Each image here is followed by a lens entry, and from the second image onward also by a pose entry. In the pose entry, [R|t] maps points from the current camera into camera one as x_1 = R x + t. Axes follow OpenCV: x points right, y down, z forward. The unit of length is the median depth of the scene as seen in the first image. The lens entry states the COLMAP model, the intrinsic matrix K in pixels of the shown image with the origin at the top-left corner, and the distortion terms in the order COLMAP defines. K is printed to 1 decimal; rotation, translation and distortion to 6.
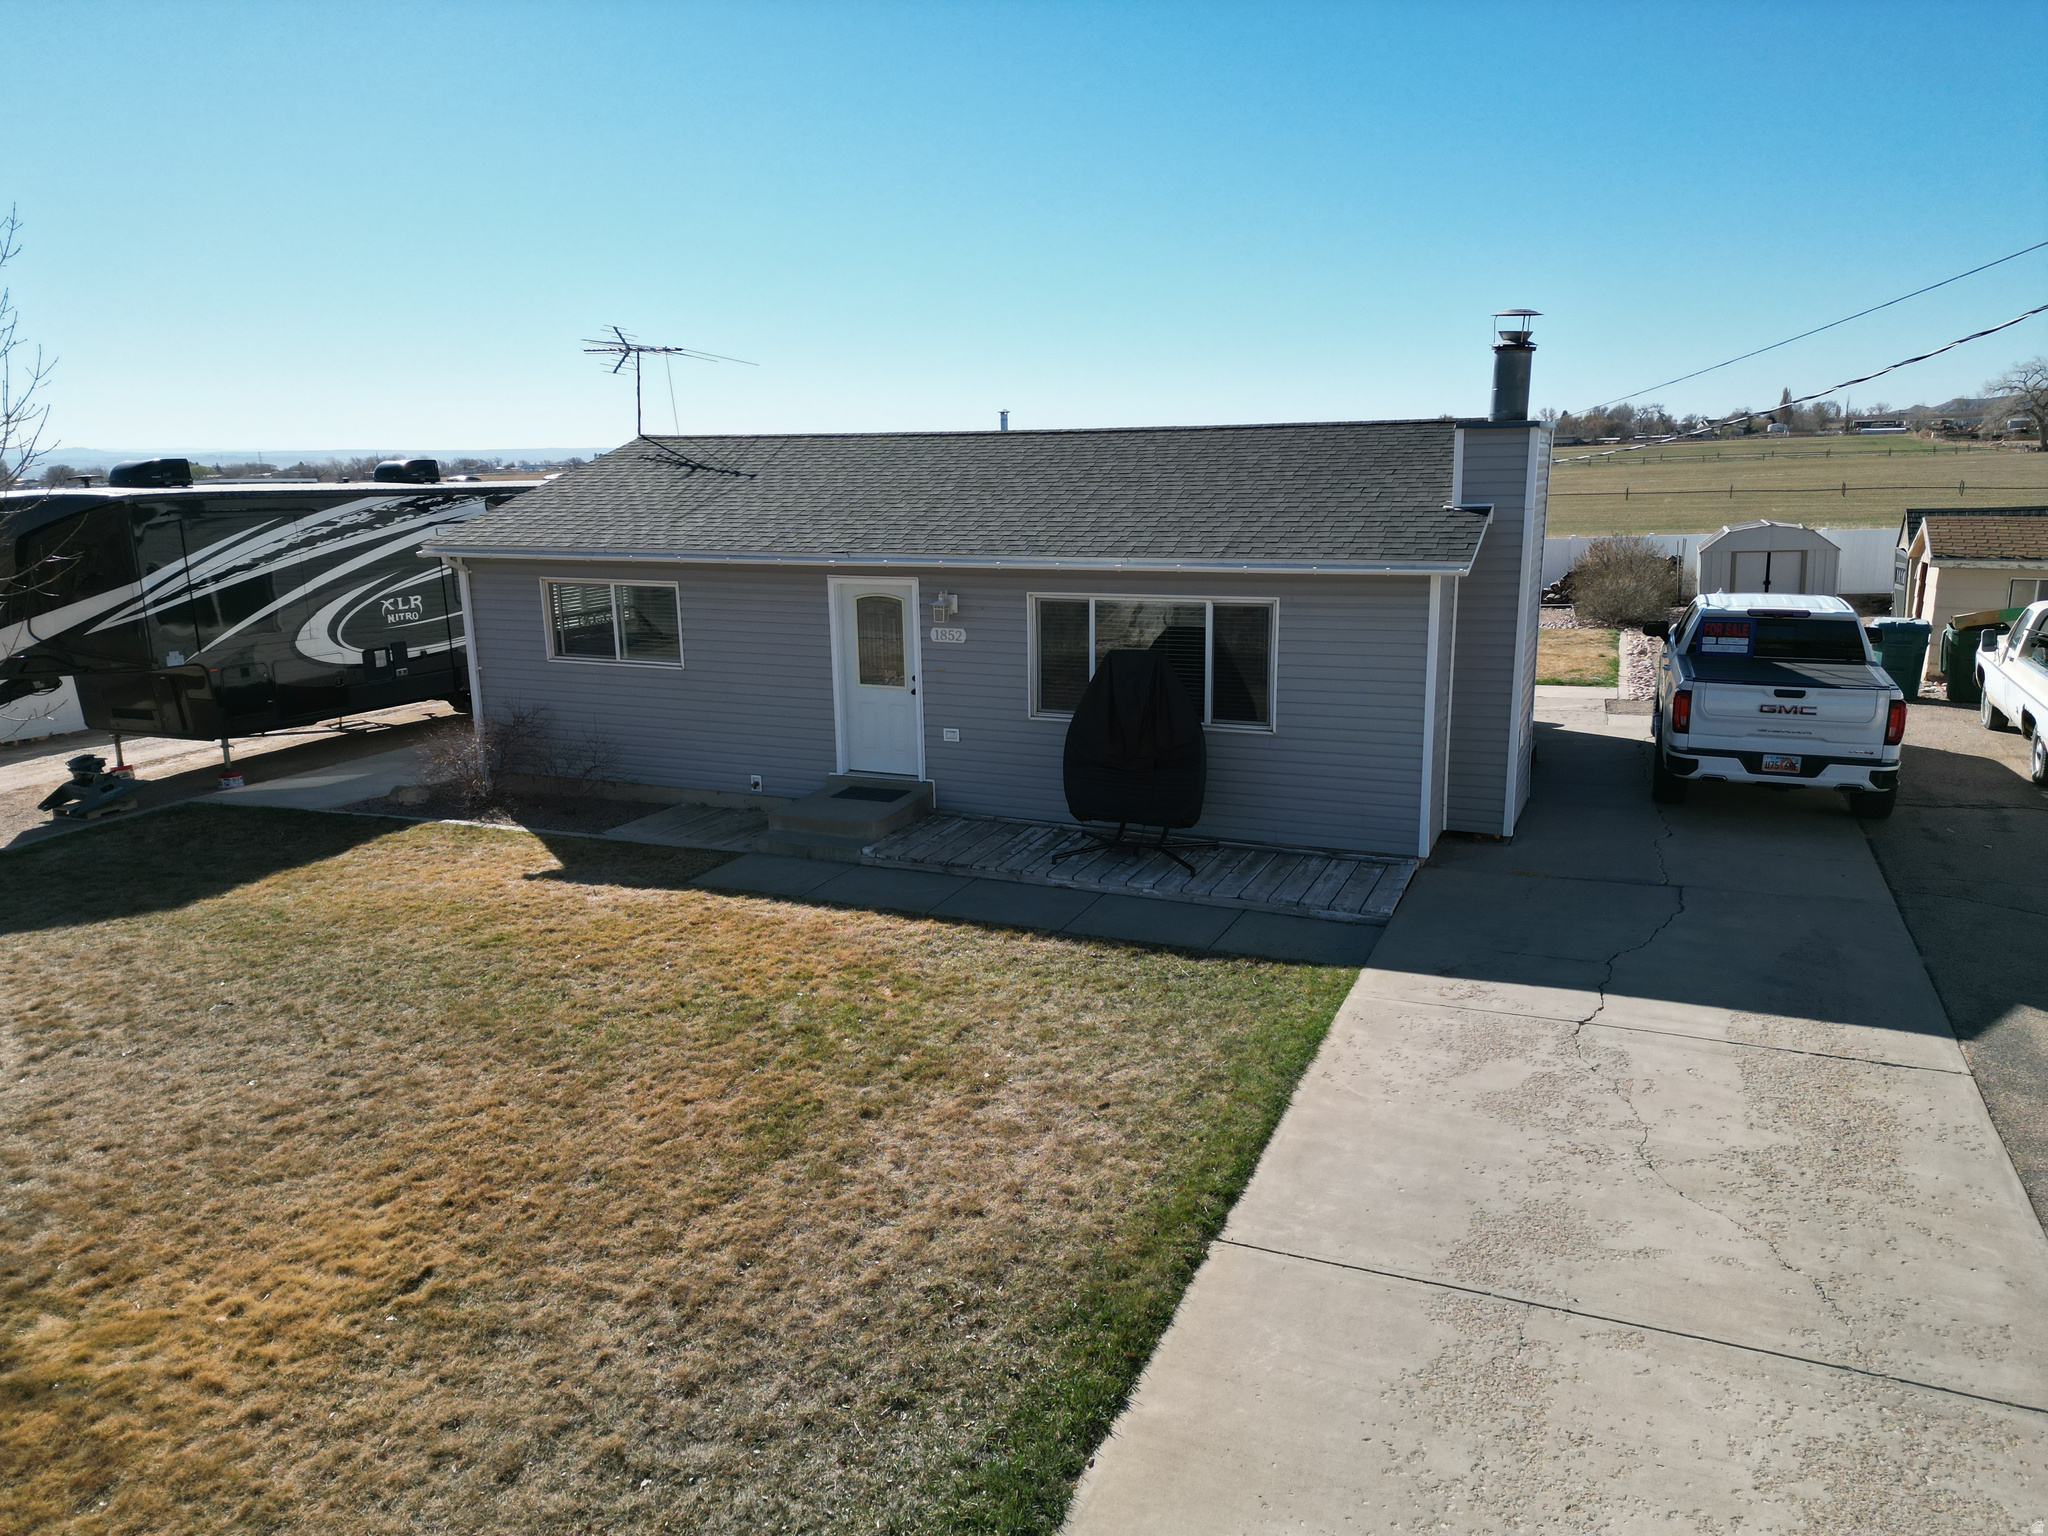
lens RADIAL K [[1424.7, 0, 1025.0], [0, 1424.7, 770.6], [0, 0, 1]] dist [0.092584, -0.093307]
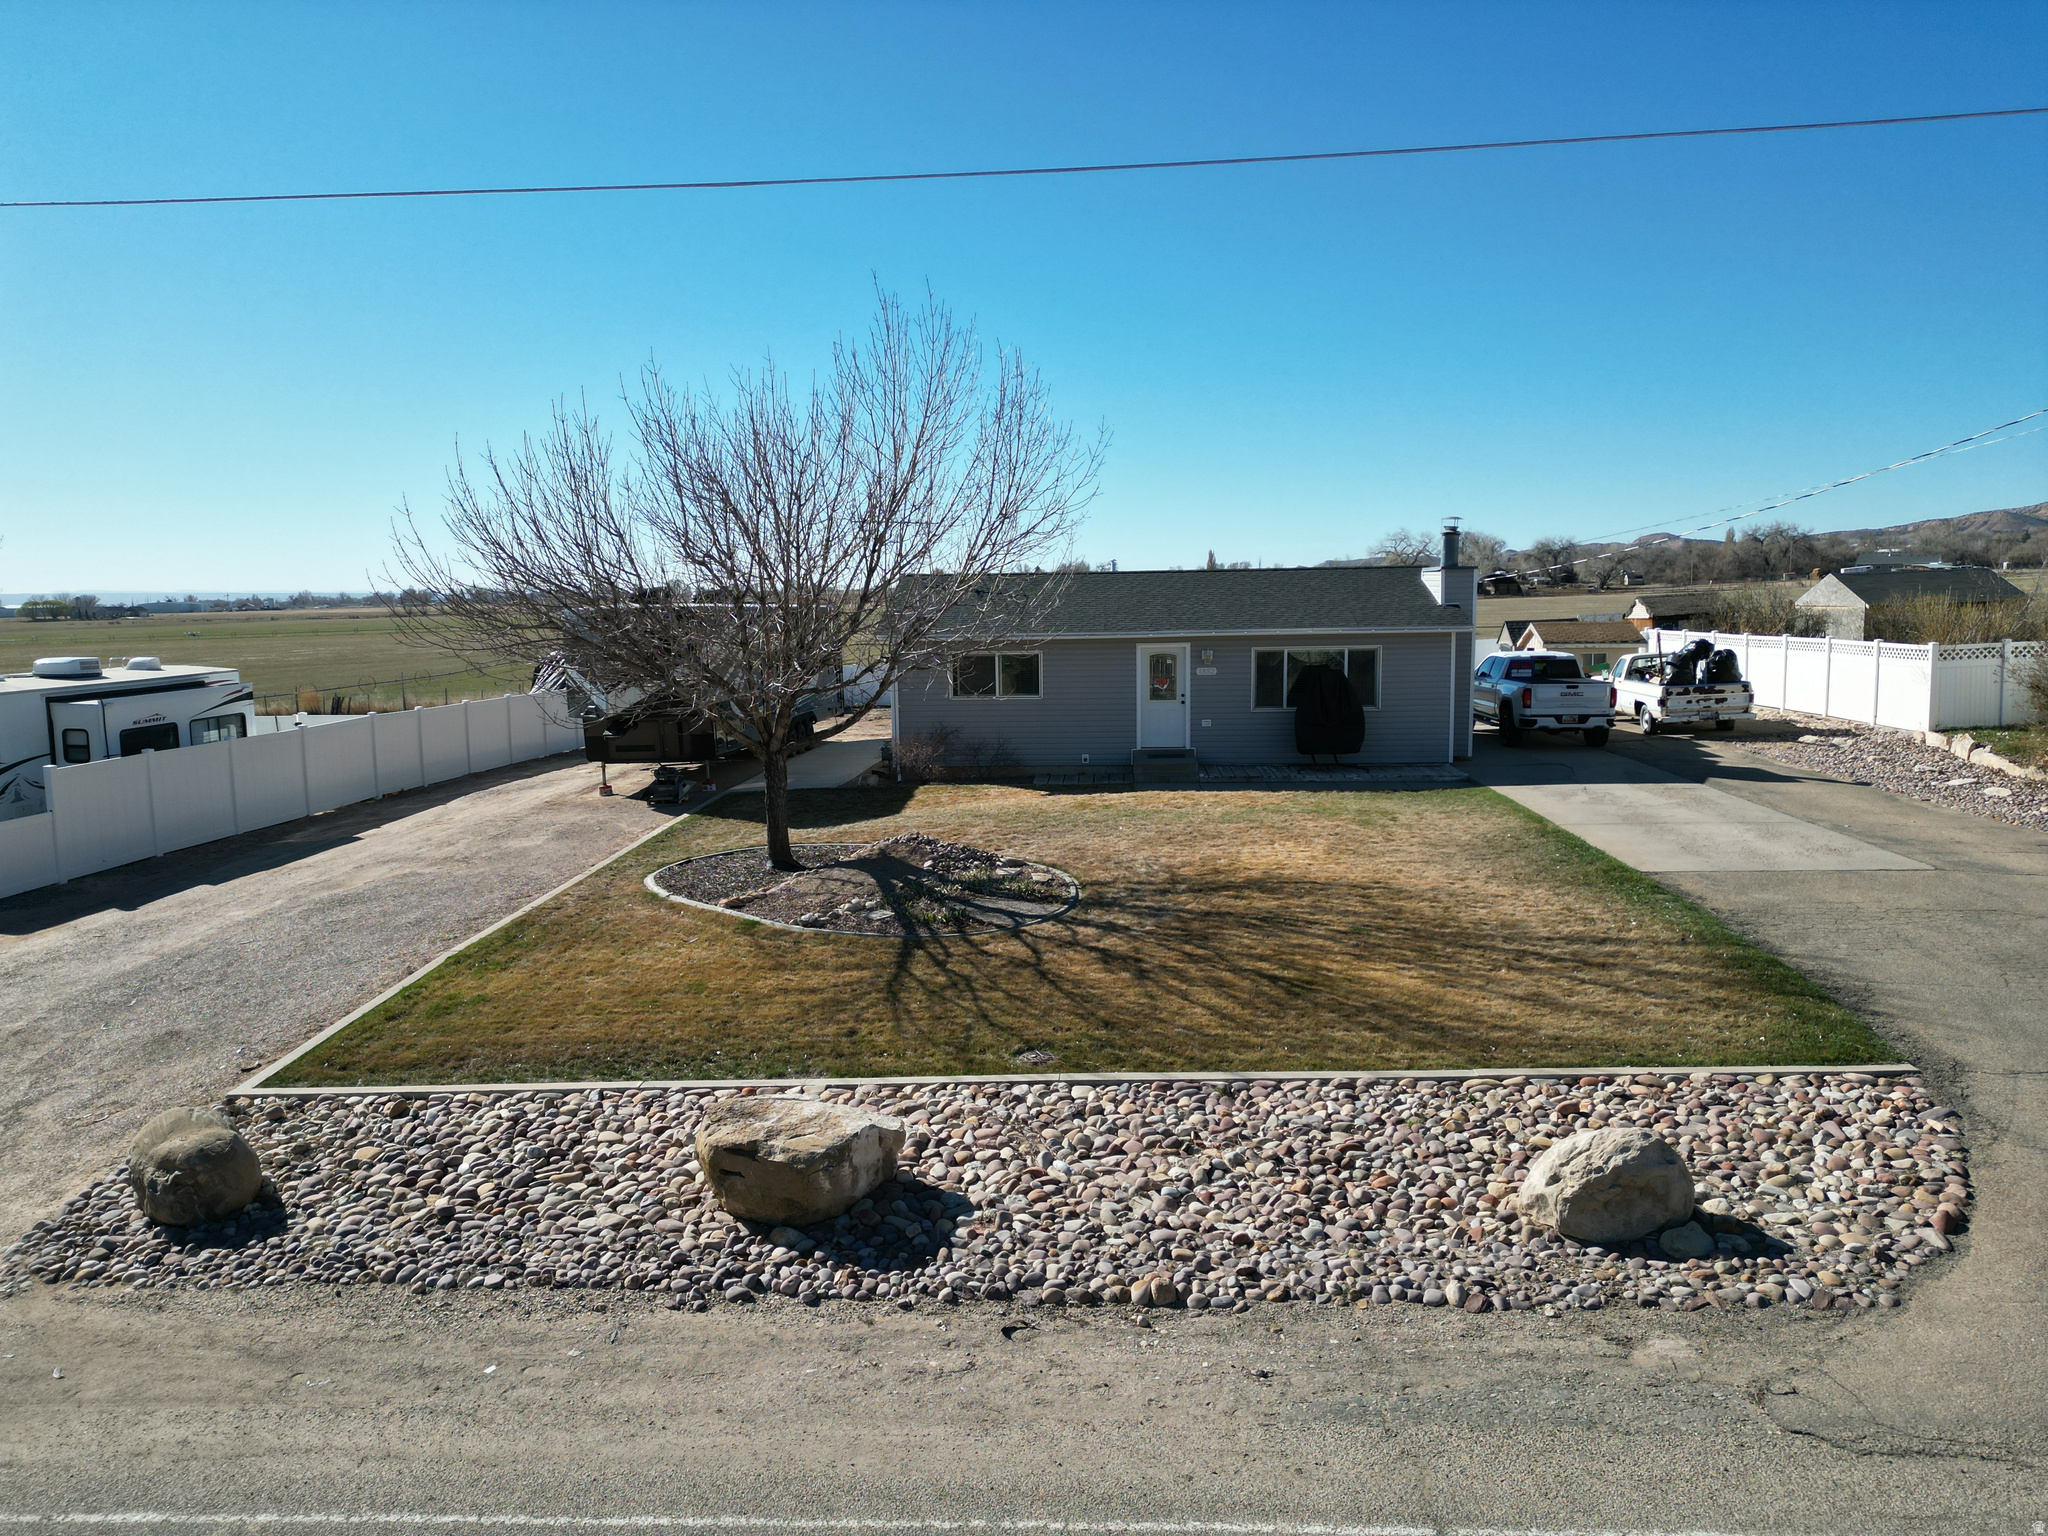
lens RADIAL K [[1426.9, 0, 1023.7], [0, 1426.9, 767.2], [0, 0, 1]] dist [0.088568, -0.088998]
pose [[0.939599, -0.040531, 0.339870, -0.964807], [0.075041, 0.993200, -0.089011, 0.191675], [-0.333951, 0.109139, 0.936251, -0.740953]]
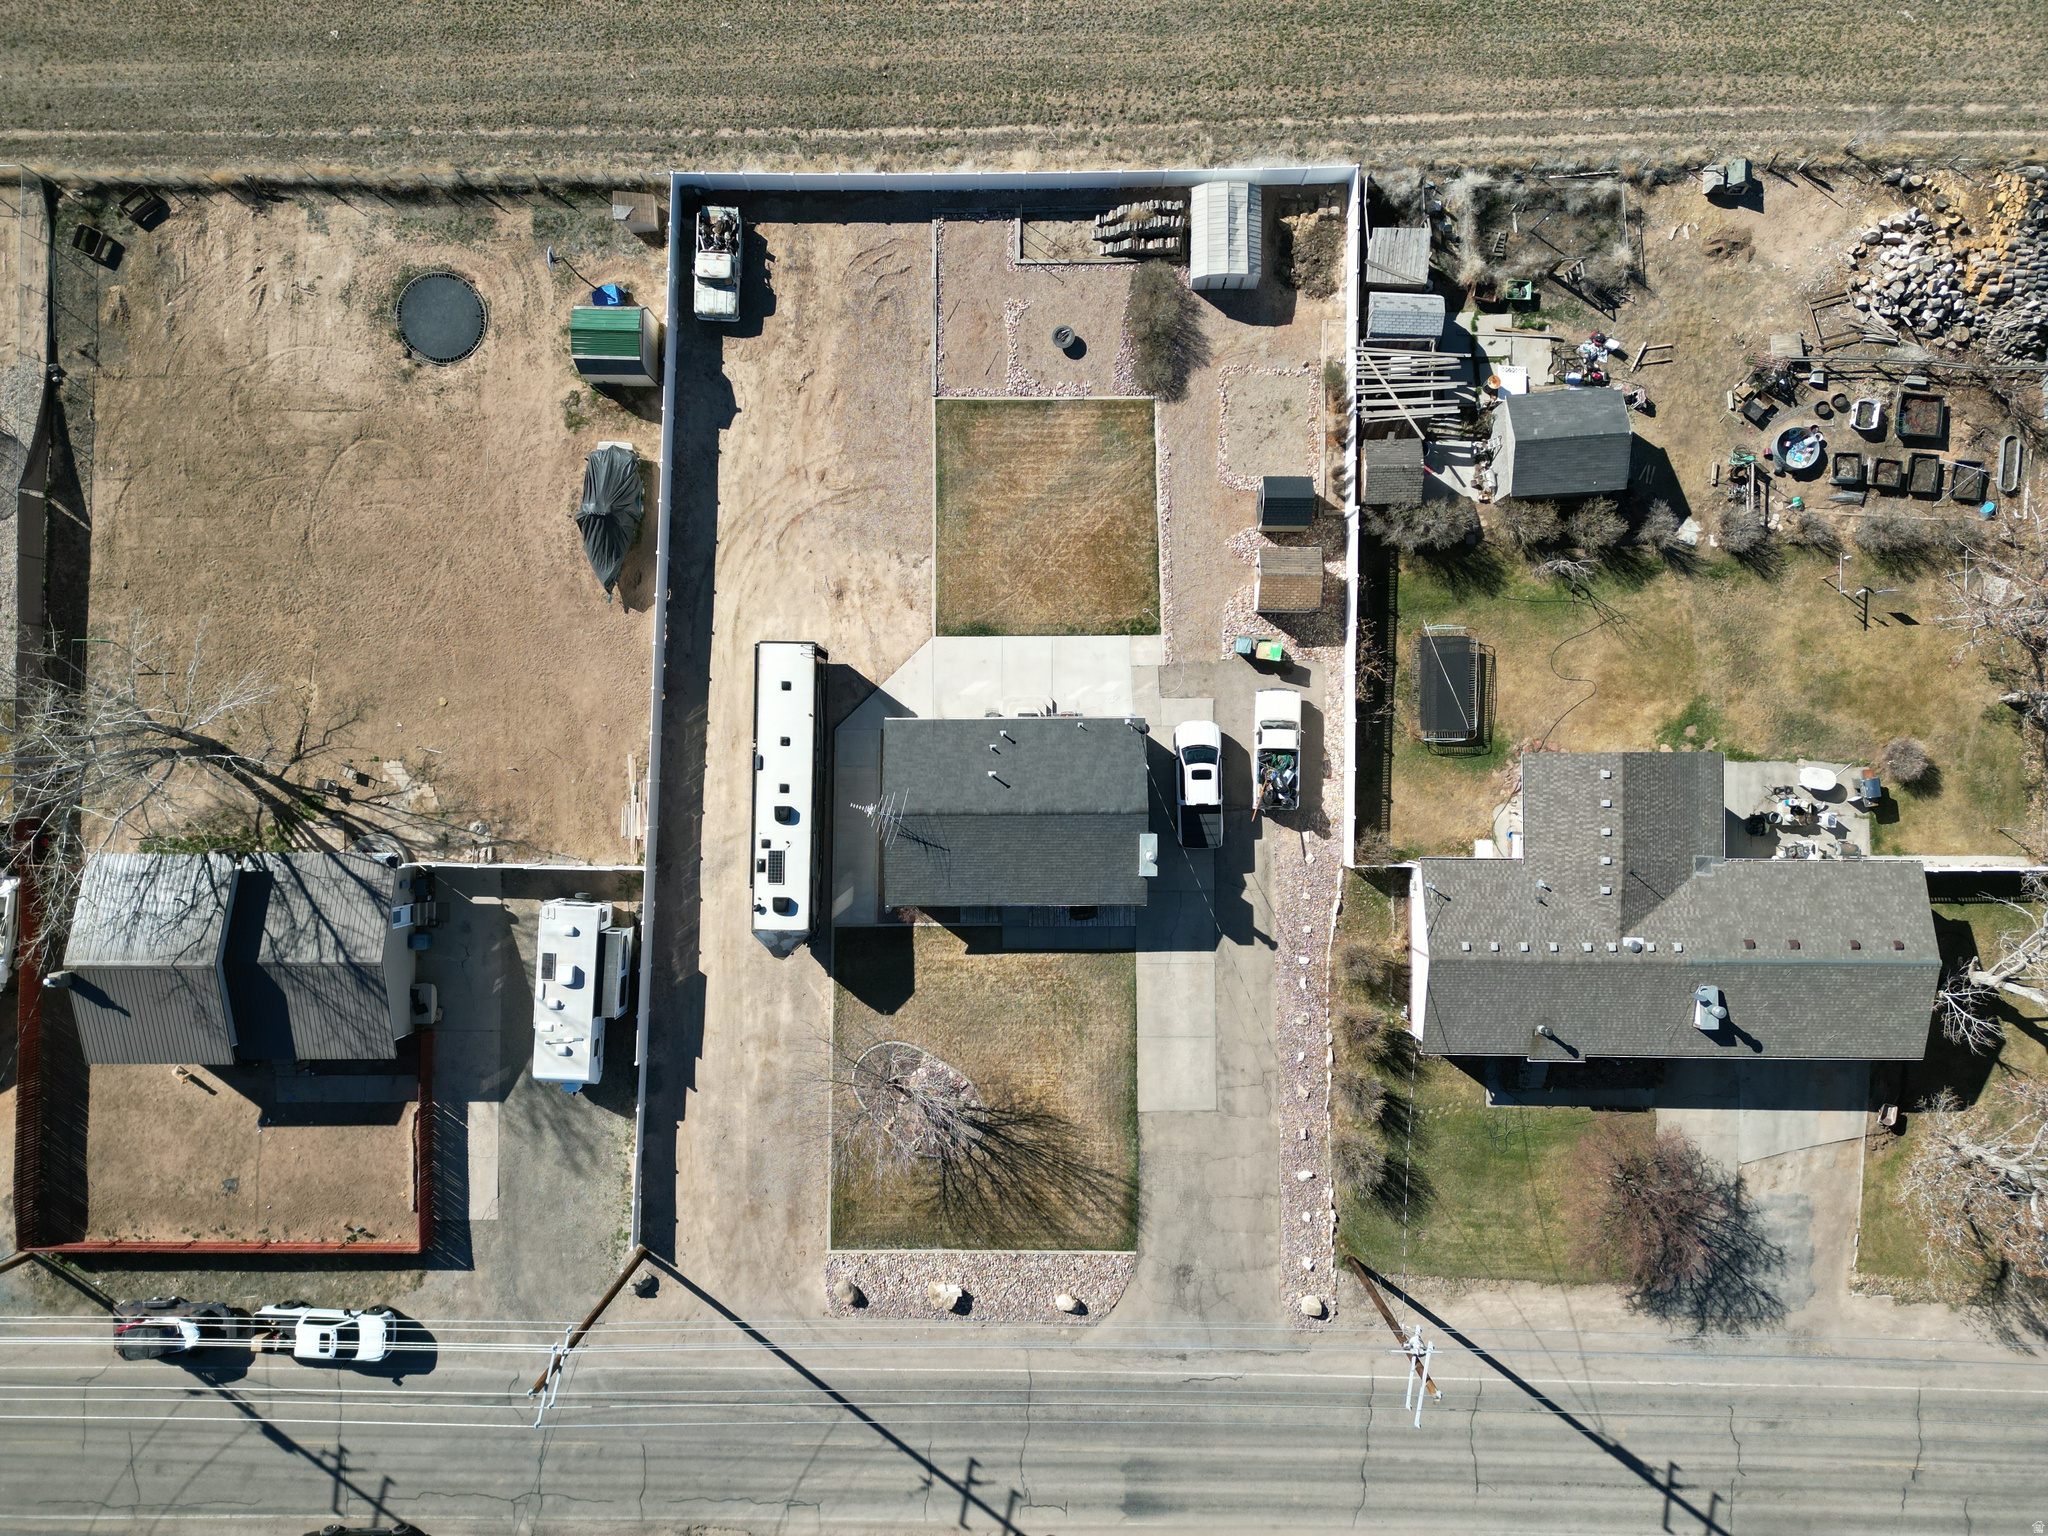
lens RADIAL K [[1424.7, 0, 1025.0], [0, 1424.7, 770.6], [0, 0, 1]] dist [0.092584, -0.093307]
pose [[0.914286, -0.404927, 0.010761, 0.034459], [0.082078, 0.211207, 0.973989, -4.532109], [-0.396667, -0.889621, 0.226339, 0.356436]]
